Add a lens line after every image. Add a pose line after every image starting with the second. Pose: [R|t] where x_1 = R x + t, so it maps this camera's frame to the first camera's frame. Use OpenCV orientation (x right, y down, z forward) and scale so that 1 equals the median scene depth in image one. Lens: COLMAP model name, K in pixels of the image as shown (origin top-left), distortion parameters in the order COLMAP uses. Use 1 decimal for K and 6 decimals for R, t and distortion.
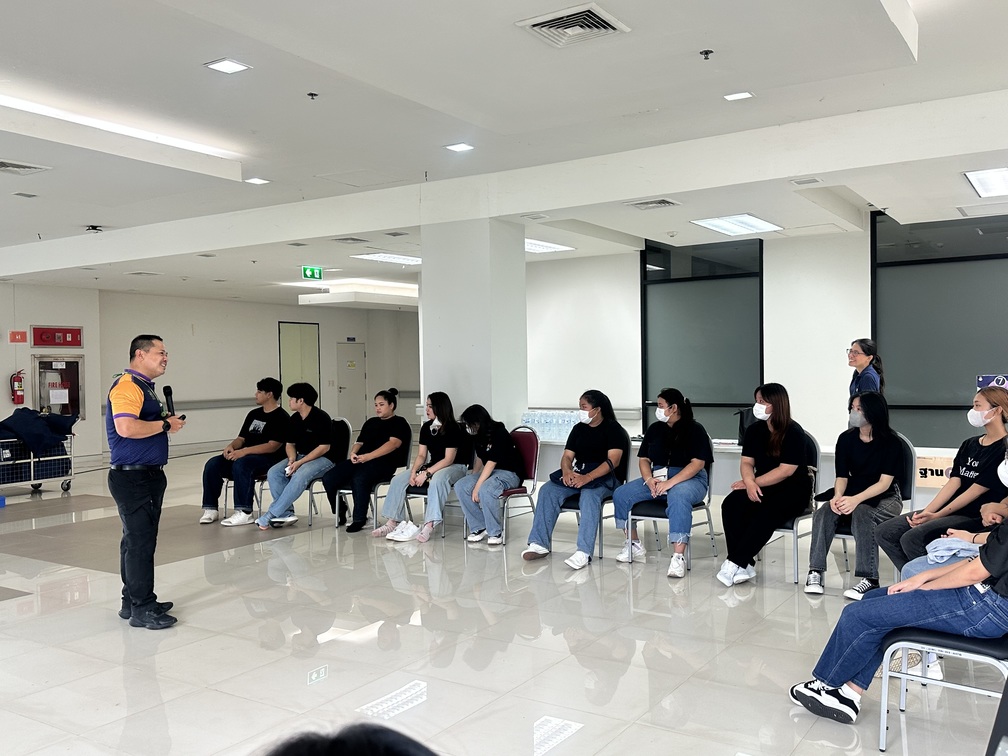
lens RADIAL K [[900.4, 0, 504.3], [0, 900.4, 378.5], [0, 0, 1]] dist [0.007238, 0.002807]
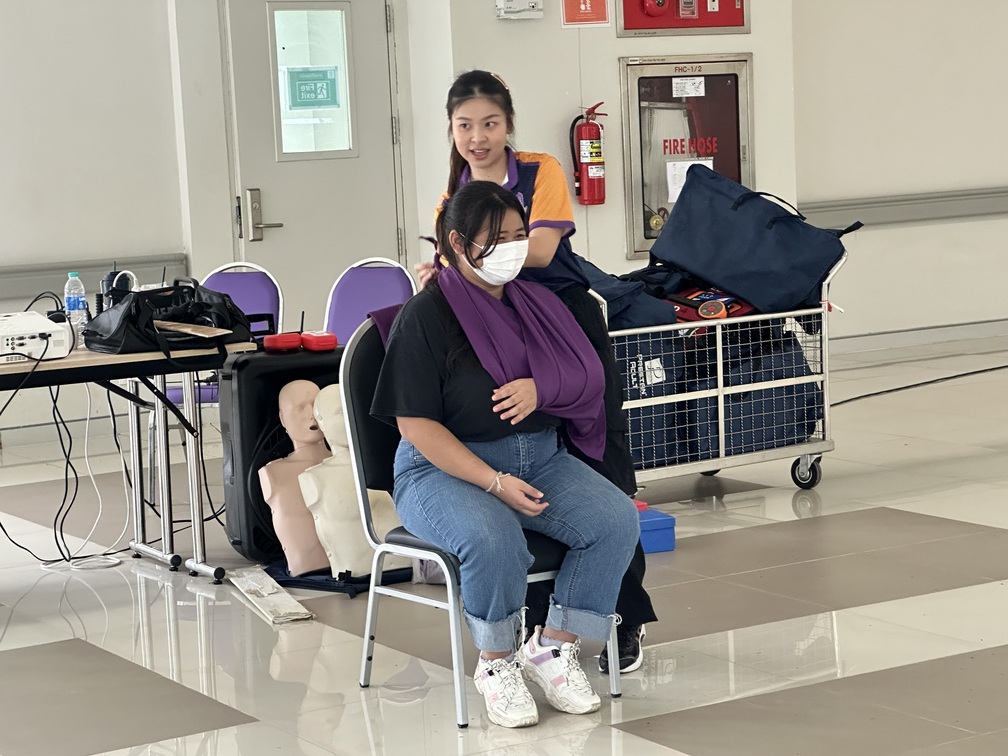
lens RADIAL K [[2285.1, 0, 503.8], [0, 2285.1, 375.3], [0, 0, 1]] dist [0.216475, 0.000000]
pose [[0.898851, 0.024941, -0.437545, -0.186742], [0.023368, 0.994232, 0.104677, 0.000943], [0.437632, -0.104313, 0.893083, 0.202989]]
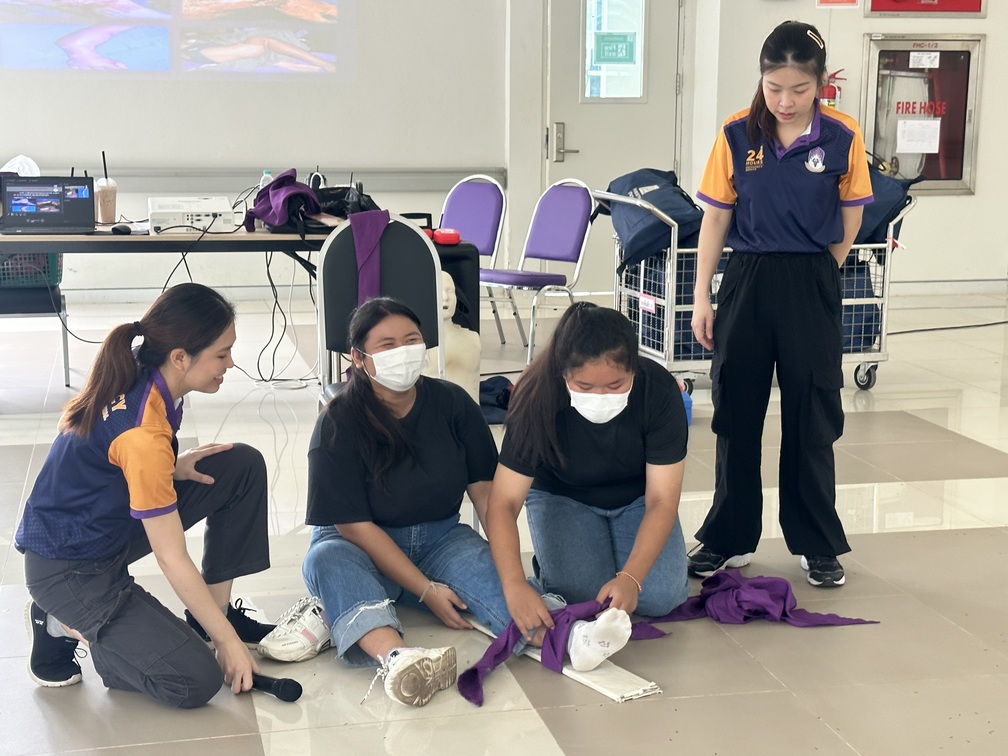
lens RADIAL K [[1622.8, 0, 503.5], [0, 1622.8, 379.5], [0, 0, 1]] dist [0.164255, 0.000000]
pose [[0.725773, 0.145736, -0.672320, -0.103150], [-0.033121, 0.983572, 0.177451, 0.001804], [0.687136, -0.106521, 0.718677, 0.312920]]
